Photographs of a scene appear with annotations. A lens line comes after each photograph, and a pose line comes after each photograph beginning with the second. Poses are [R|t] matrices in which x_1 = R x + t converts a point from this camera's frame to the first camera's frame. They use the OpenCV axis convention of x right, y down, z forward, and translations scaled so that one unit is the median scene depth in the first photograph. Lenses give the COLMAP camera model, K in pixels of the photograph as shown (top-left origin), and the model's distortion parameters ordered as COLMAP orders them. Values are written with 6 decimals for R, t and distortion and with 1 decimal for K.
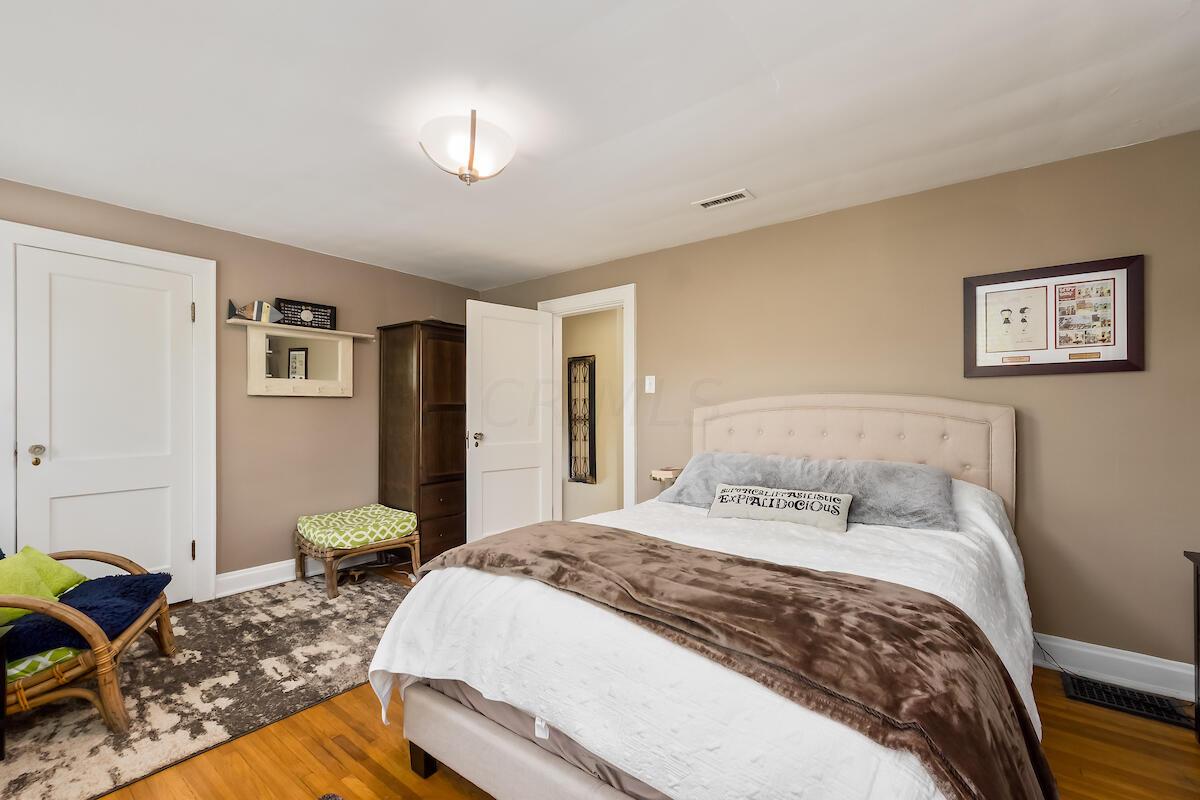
lens RADIAL K [[505.3, 0, 601.9], [0, 505.3, 411.7], [0, 0, 1]] dist [-0.001671, -0.000151]
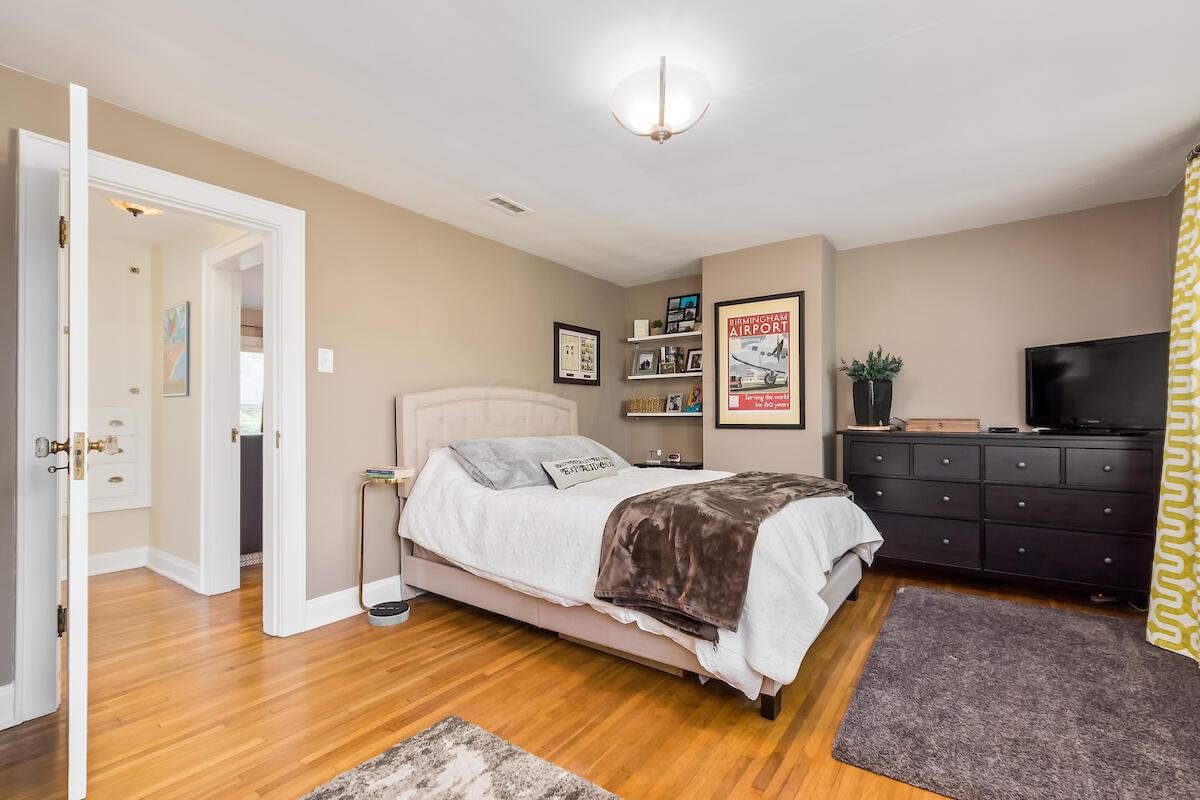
lens RADIAL K [[538.3, 0, 575.1], [0, 538.3, 414.7], [0, 0, 1]] dist [0.000626, -0.000008]
pose [[-0.004815, 0.002588, 0.999985, -0.807379], [-0.000916, 0.999996, -0.002593, 0.030977], [-0.999988, -0.000928, -0.004812, 0.756780]]
